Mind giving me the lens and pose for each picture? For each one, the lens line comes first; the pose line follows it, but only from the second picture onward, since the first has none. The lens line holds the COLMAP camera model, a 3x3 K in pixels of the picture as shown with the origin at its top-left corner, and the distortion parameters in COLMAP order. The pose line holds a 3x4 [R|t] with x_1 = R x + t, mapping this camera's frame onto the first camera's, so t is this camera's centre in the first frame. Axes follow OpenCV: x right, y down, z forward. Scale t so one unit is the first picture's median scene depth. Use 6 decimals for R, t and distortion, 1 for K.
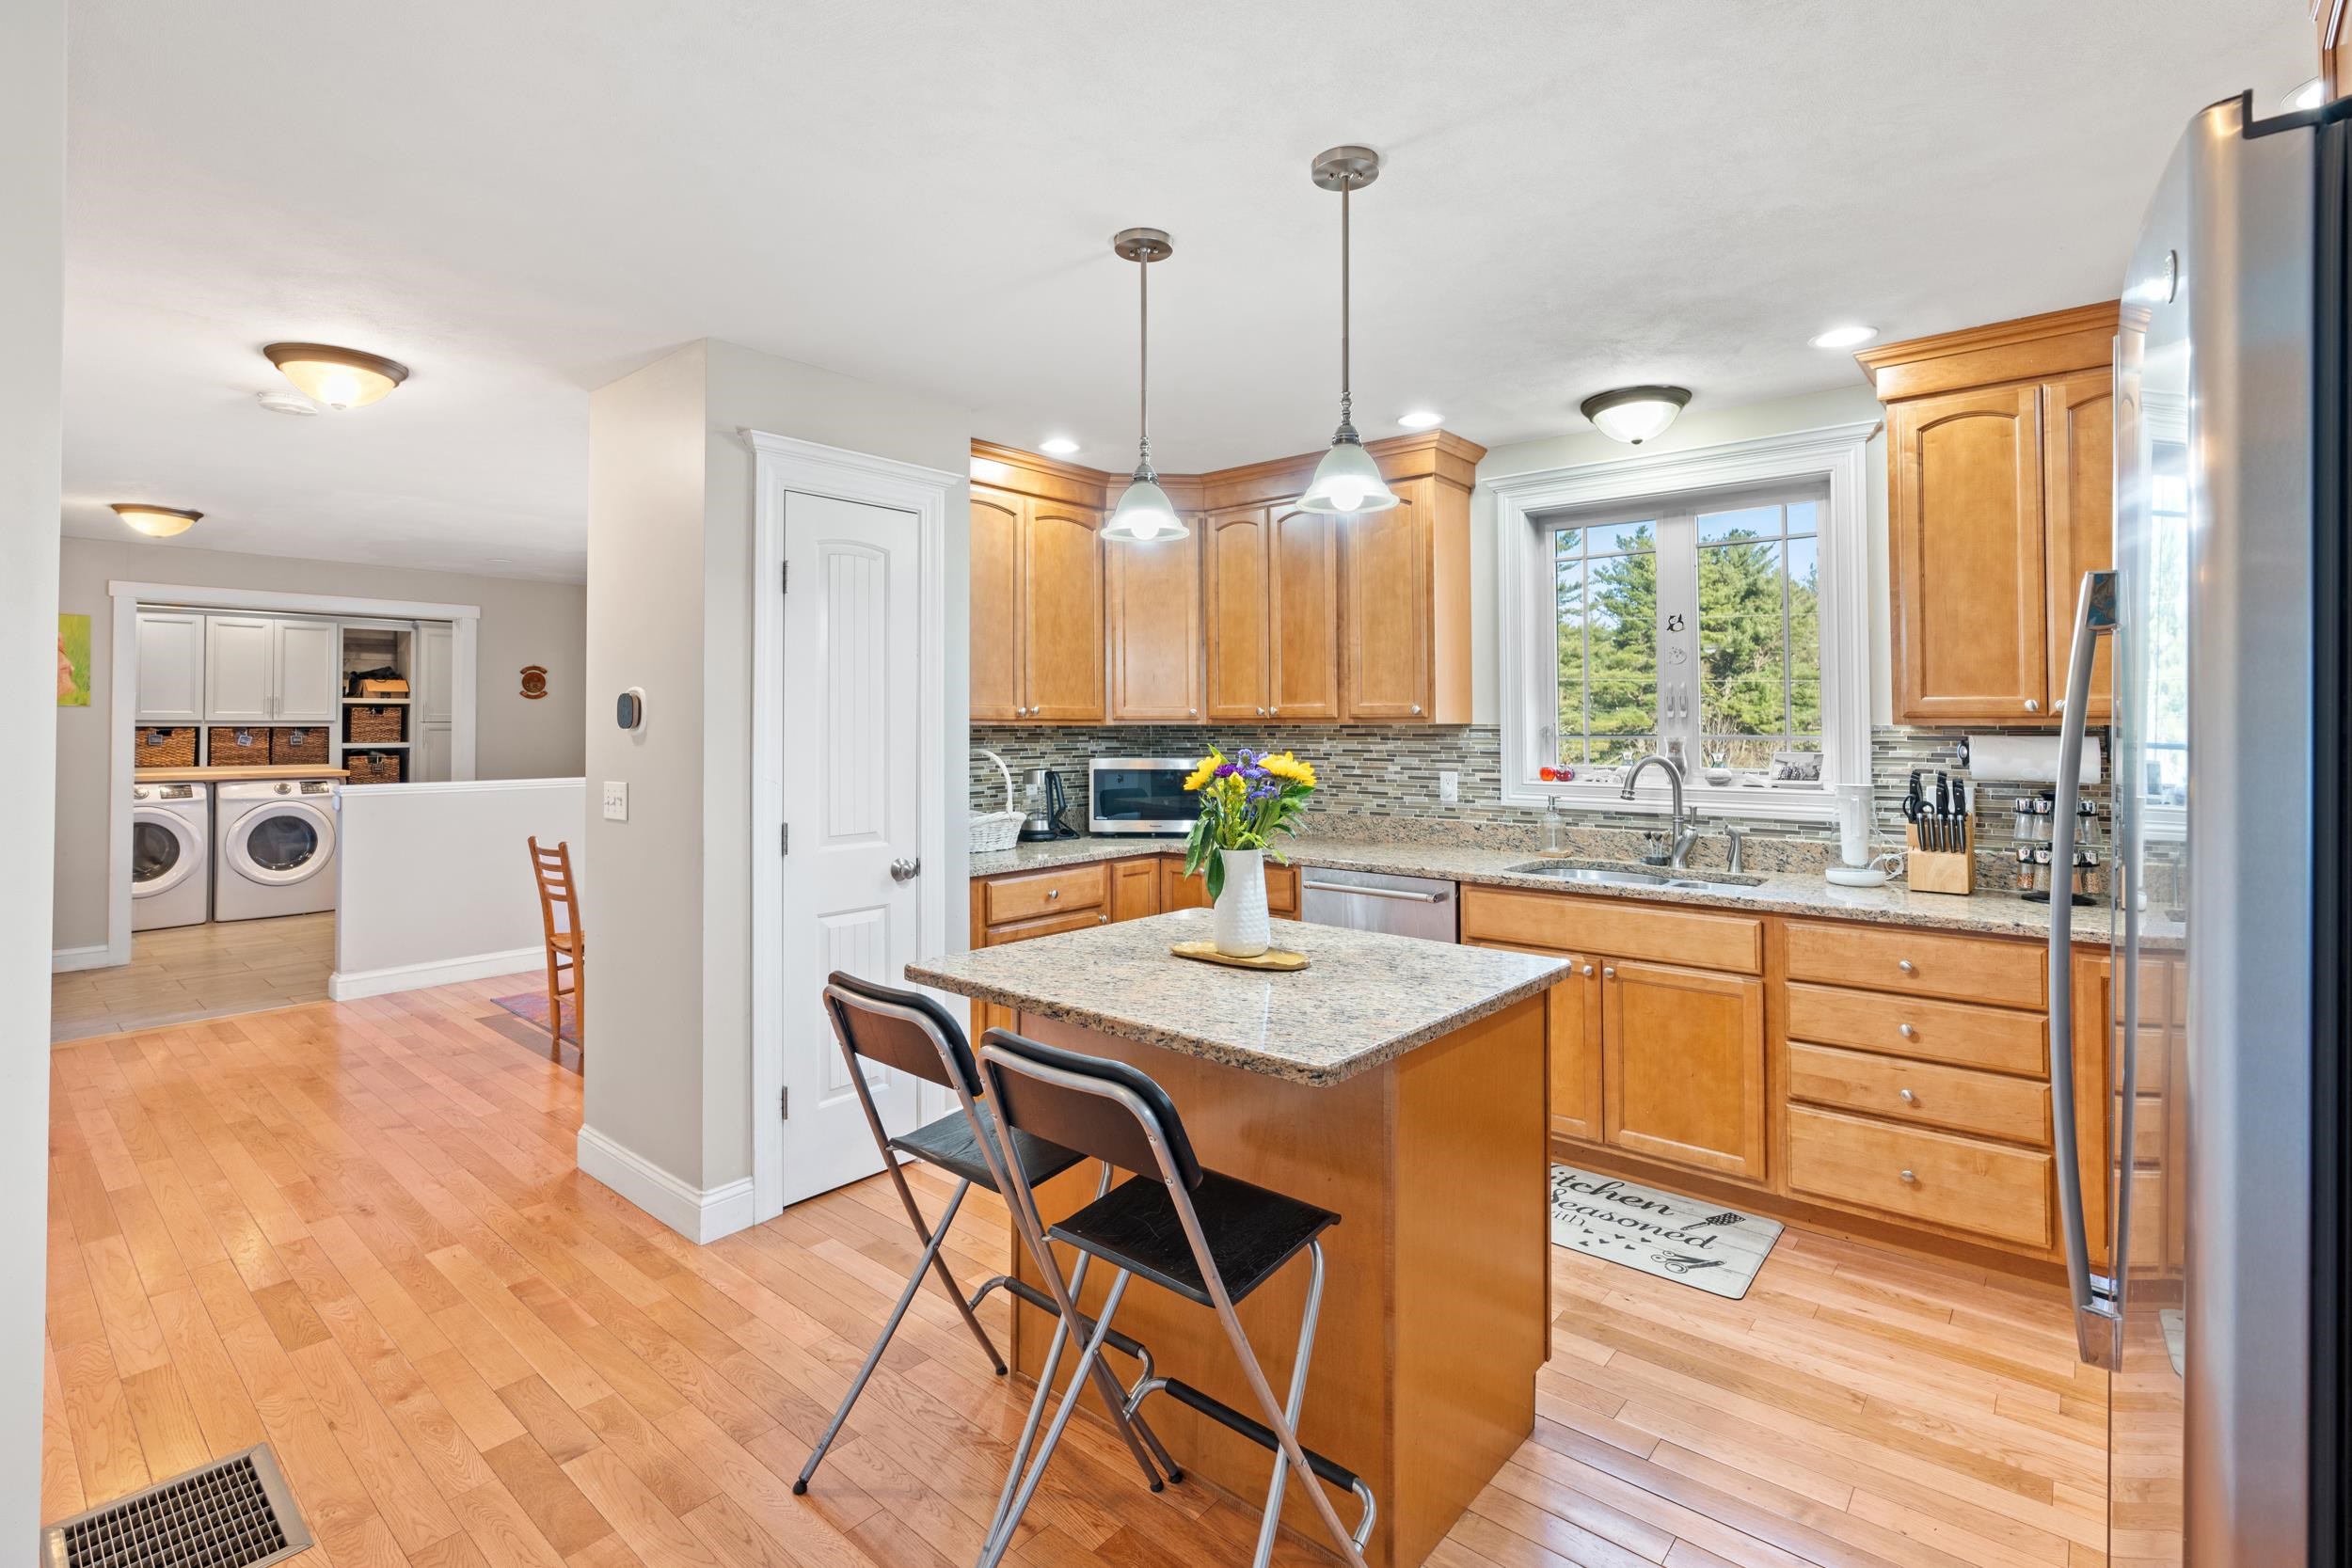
lens RADIAL K [[1074.5, 0, 1186.0], [0, 1074.5, 709.5], [0, 0, 1]] dist [-0.007414, 0.002614]
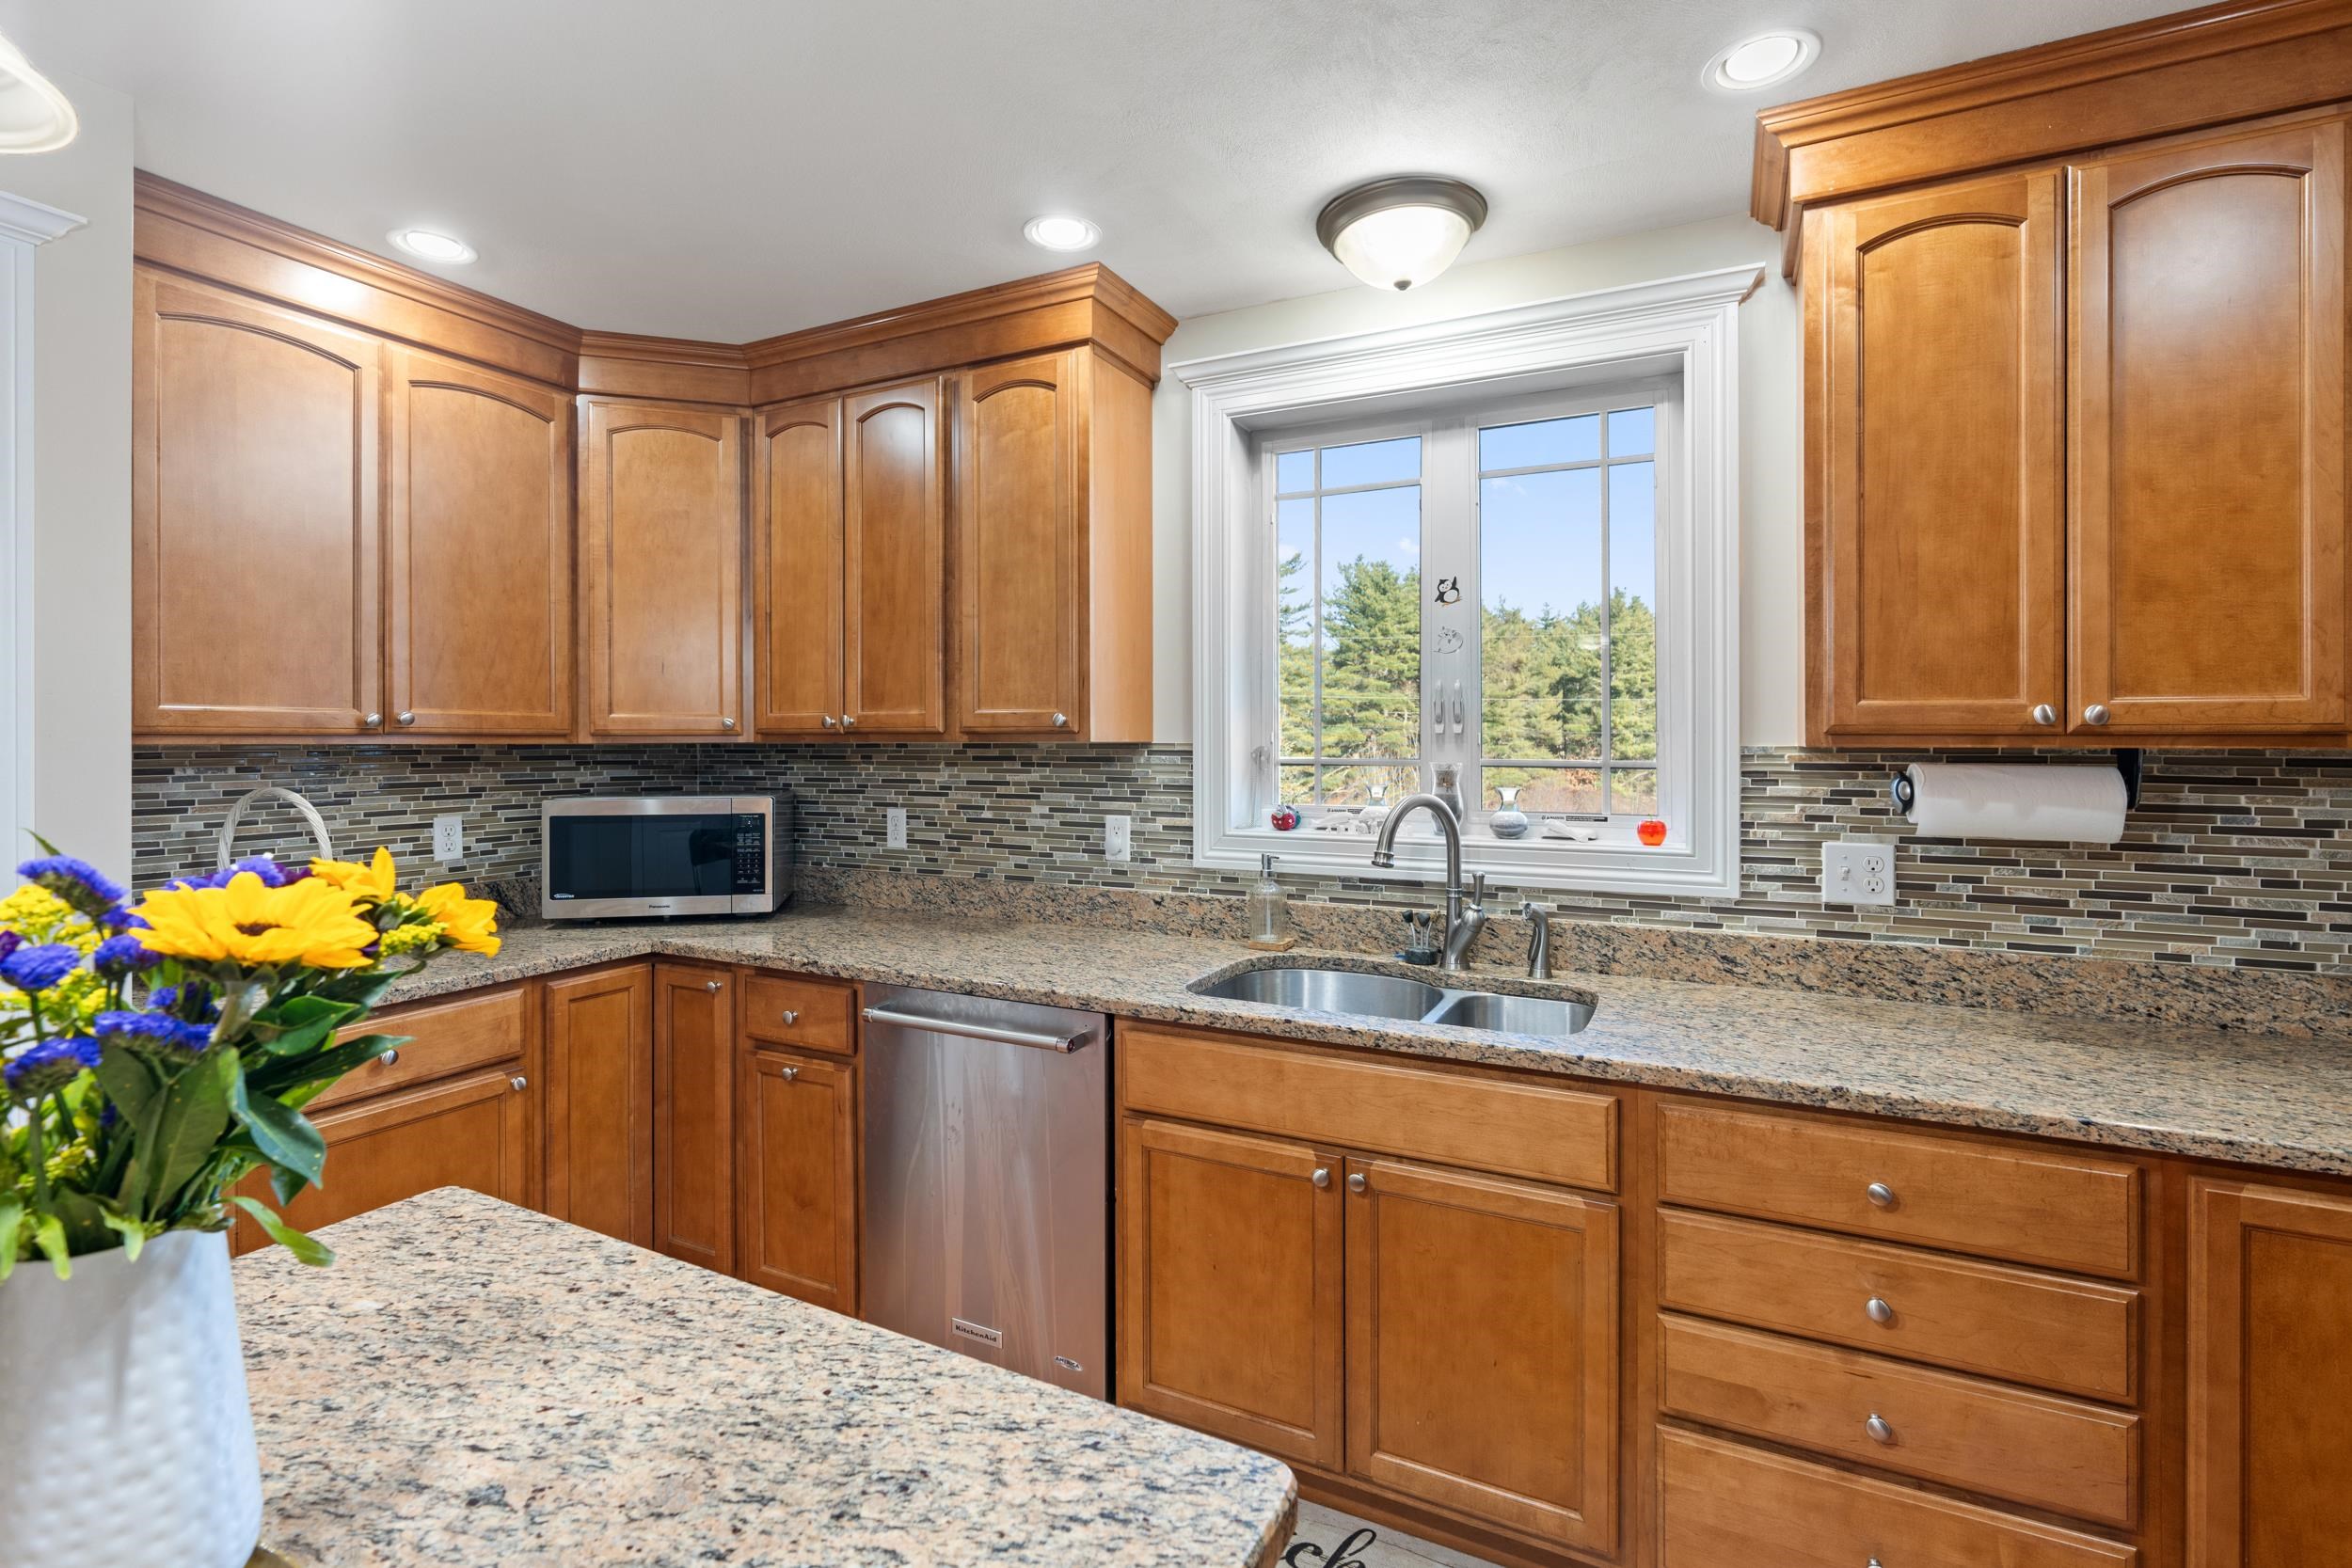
lens RADIAL K [[1074.5, 0, 1161.7], [0, 1074.5, 767.9], [0, 0, 1]] dist [-0.007414, 0.002614]
pose [[0.975347, -0.004365, 0.220632, 0.178980], [-0.004474, 0.999208, 0.039546, 0.004219], [-0.220630, -0.039558, 0.974555, 0.505890]]
